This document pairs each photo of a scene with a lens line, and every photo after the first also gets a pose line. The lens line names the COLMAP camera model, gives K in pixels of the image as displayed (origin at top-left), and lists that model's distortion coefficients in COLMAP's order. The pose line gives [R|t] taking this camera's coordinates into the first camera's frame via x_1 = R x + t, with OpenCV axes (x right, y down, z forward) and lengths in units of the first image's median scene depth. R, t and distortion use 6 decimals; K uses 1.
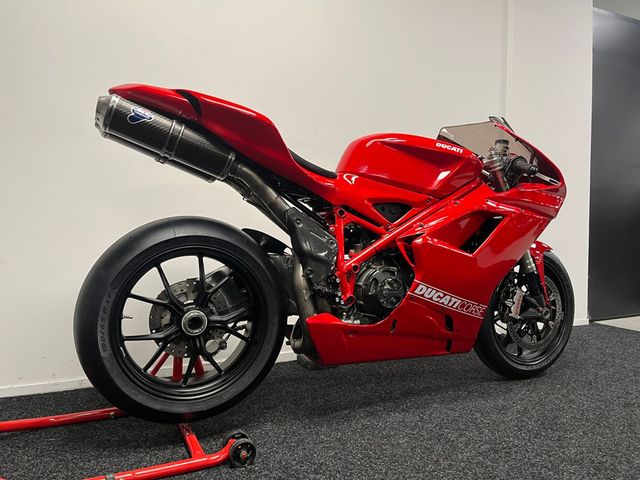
lens RADIAL K [[545.7, 0, 320.0], [0, 545.7, 240.0], [0, 0, 1]] dist [0.000457, -0.005958]
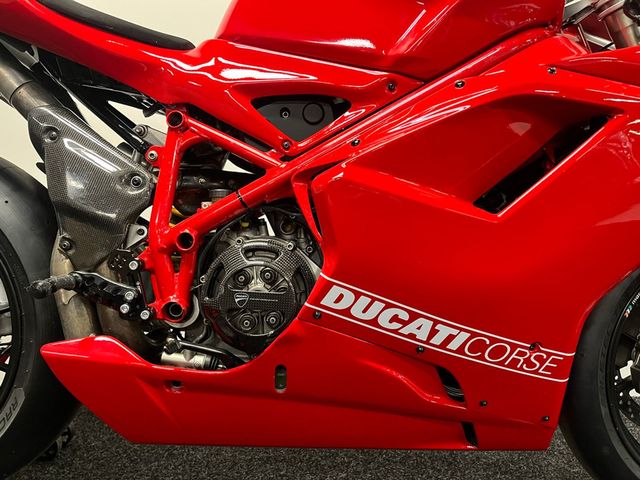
lens RADIAL K [[545.7, 0, 320.0], [0, 545.7, 240.0], [0, 0, 1]] dist [0.000457, -0.005958]
pose [[0.912375, 0.024220, -0.408638, 0.330779], [-0.024458, 0.999690, 0.004644, 0.045344], [0.408624, 0.005757, 0.912685, 0.613065]]
